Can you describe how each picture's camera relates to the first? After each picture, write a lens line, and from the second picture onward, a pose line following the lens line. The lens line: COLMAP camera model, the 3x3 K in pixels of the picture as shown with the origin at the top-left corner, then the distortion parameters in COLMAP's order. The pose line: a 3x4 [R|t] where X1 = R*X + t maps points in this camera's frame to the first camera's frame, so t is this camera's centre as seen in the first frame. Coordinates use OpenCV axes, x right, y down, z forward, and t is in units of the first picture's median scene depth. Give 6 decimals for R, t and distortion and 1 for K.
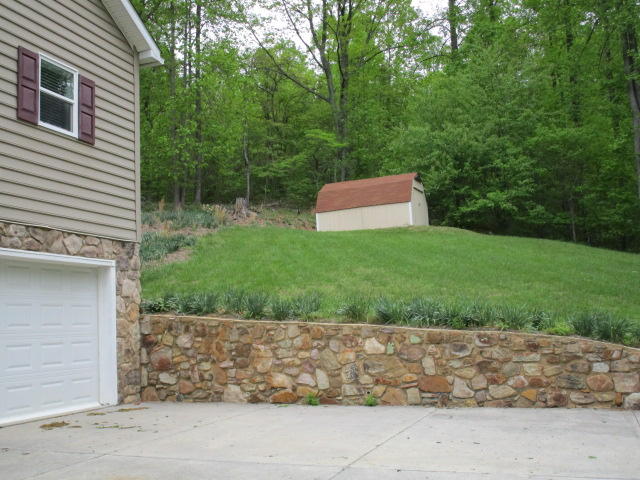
lens RADIAL K [[733.7, 0, 320.0], [0, 733.7, 240.0], [0, 0, 1]] dist [-0.003632, -0.031753]
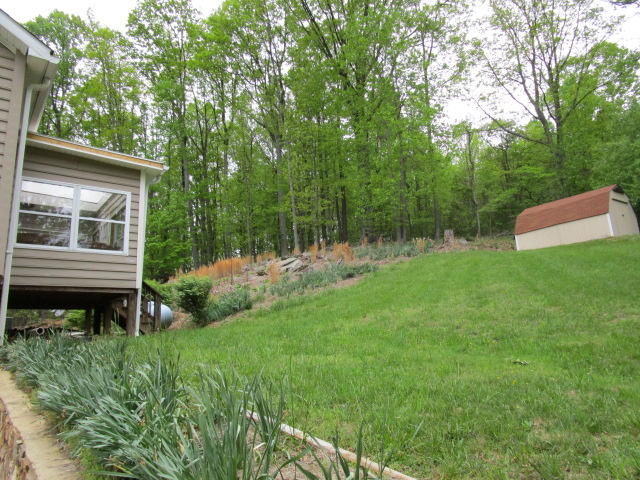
lens RADIAL K [[457.2, 0, 320.0], [0, 457.2, 240.0], [0, 0, 1]] dist [-0.003035, -0.001873]
pose [[0.845863, -0.107386, -0.522478, 0.107806], [0.070276, 0.993422, -0.090406, 0.012505], [0.528750, 0.039753, 0.847846, 0.255371]]
